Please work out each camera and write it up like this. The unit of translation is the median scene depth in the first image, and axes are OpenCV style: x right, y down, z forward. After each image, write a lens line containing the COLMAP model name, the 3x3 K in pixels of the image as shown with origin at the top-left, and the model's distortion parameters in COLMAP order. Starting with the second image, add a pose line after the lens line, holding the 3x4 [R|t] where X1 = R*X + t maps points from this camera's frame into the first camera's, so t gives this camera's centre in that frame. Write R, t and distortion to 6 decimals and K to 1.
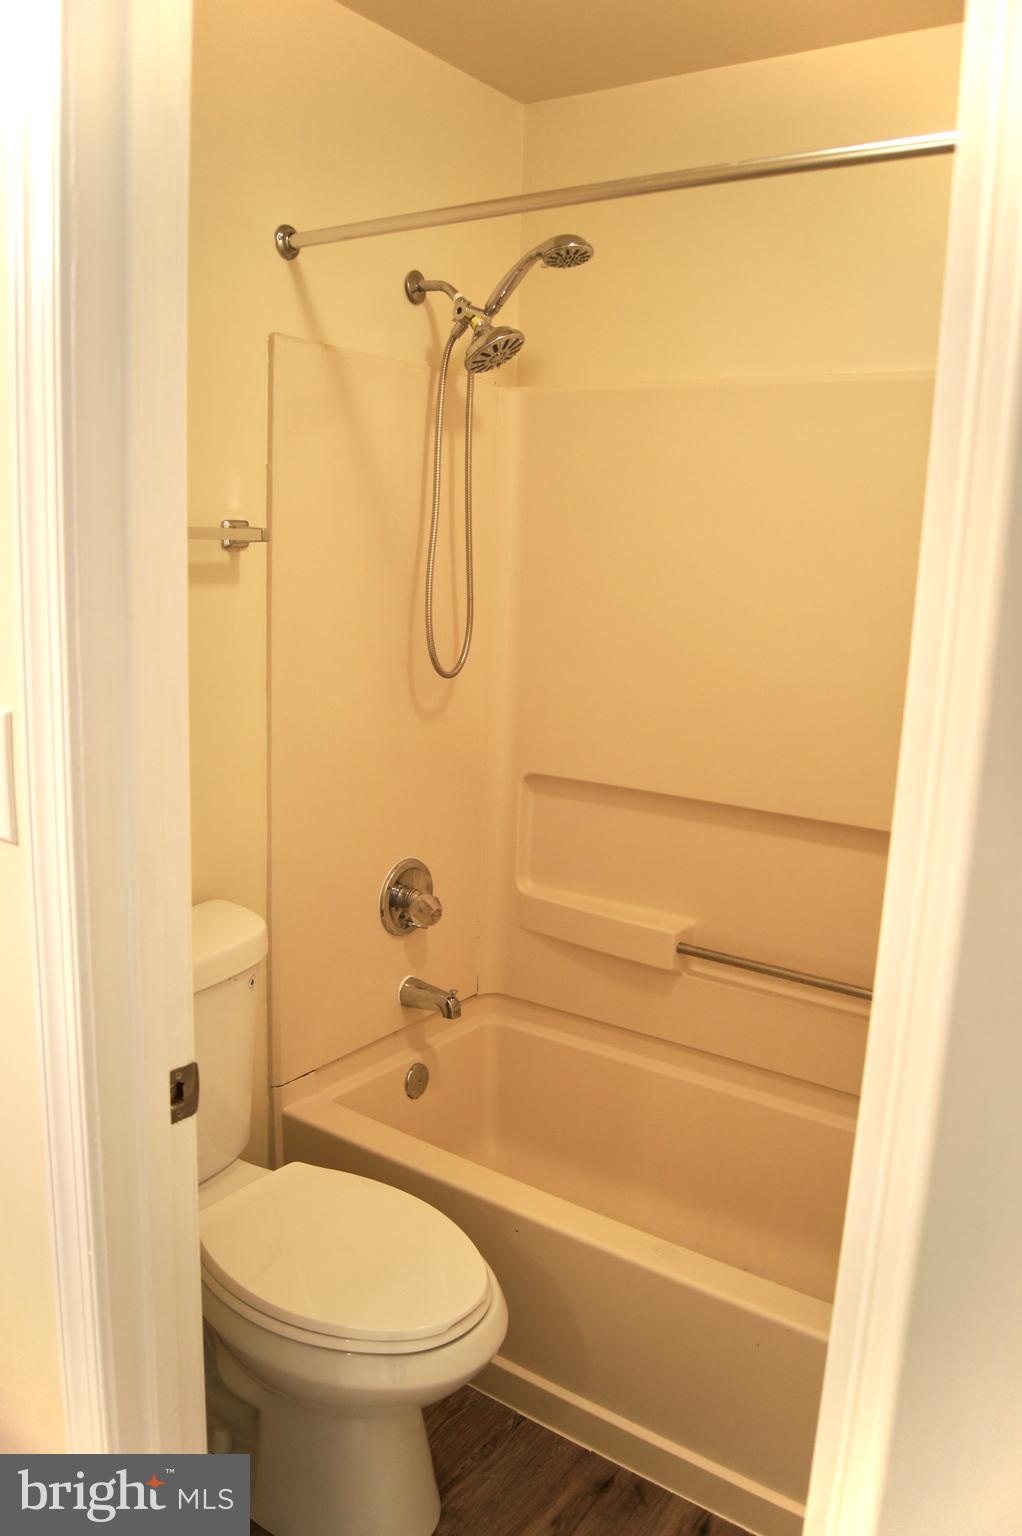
lens RADIAL K [[1226.5, 0, 511.5], [0, 1226.5, 802.6], [0, 0, 1]] dist [-0.003605, -0.002700]
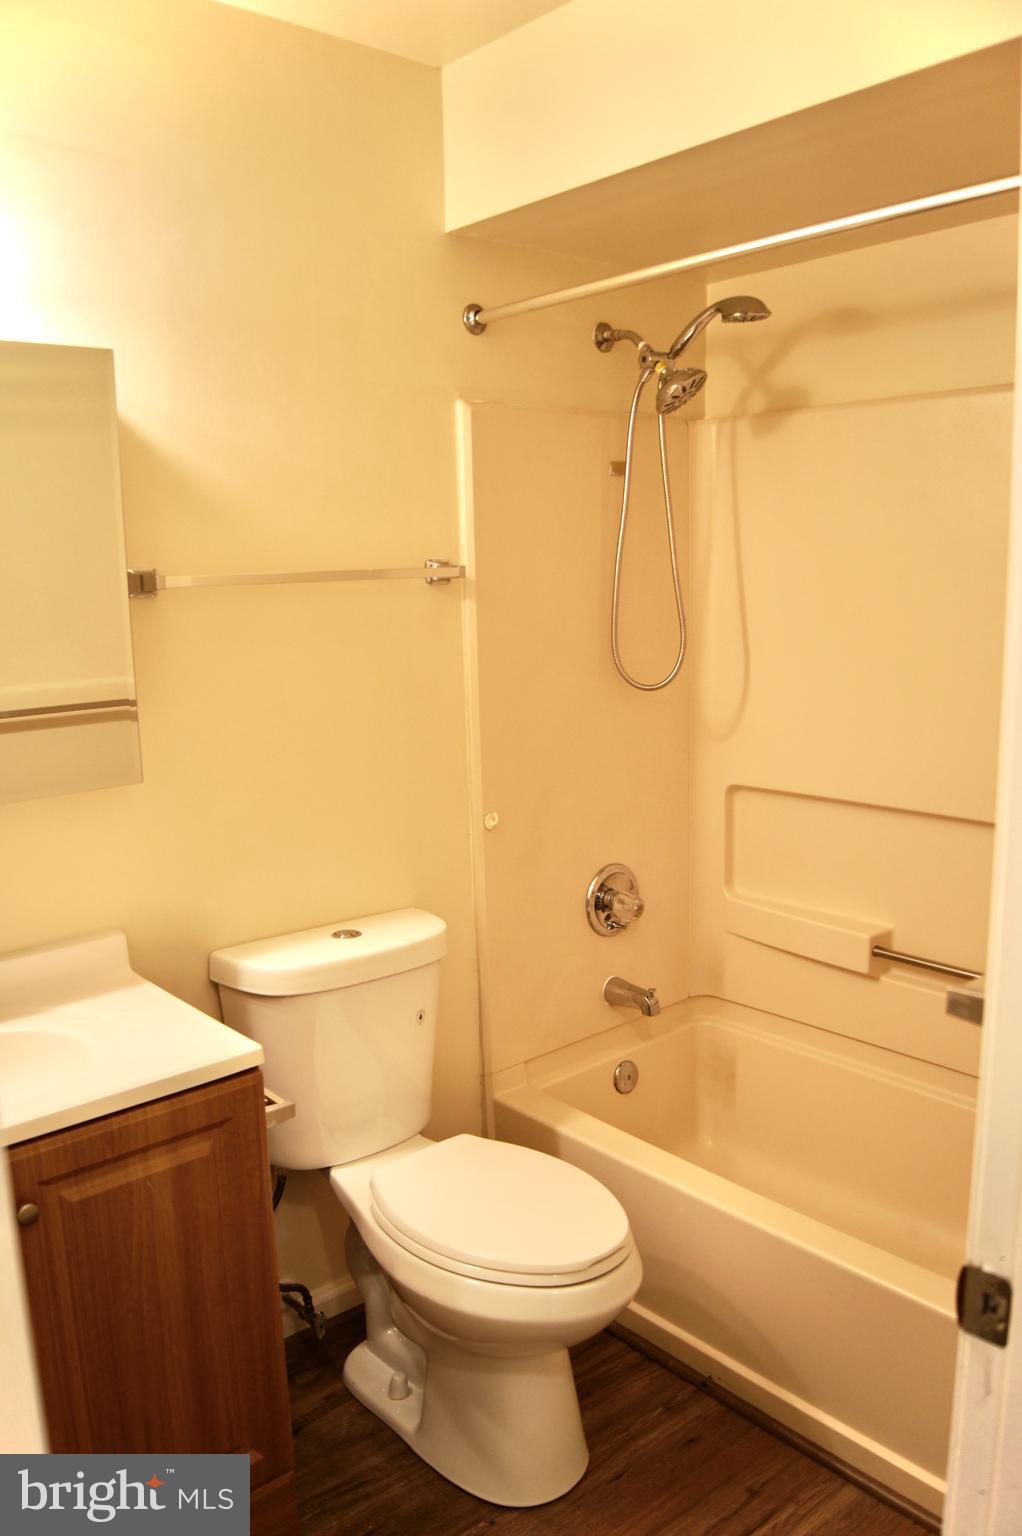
lens RADIAL K [[1246.0, 0, 511.0], [0, 1246.0, 768.0], [0, 0, 1]] dist [-0.074059, 0.006254]
pose [[0.969258, -0.021095, -0.245142, 0.100673], [0.008352, 0.998565, -0.052904, 0.018998], [0.245907, 0.049230, 0.968043, -0.072141]]
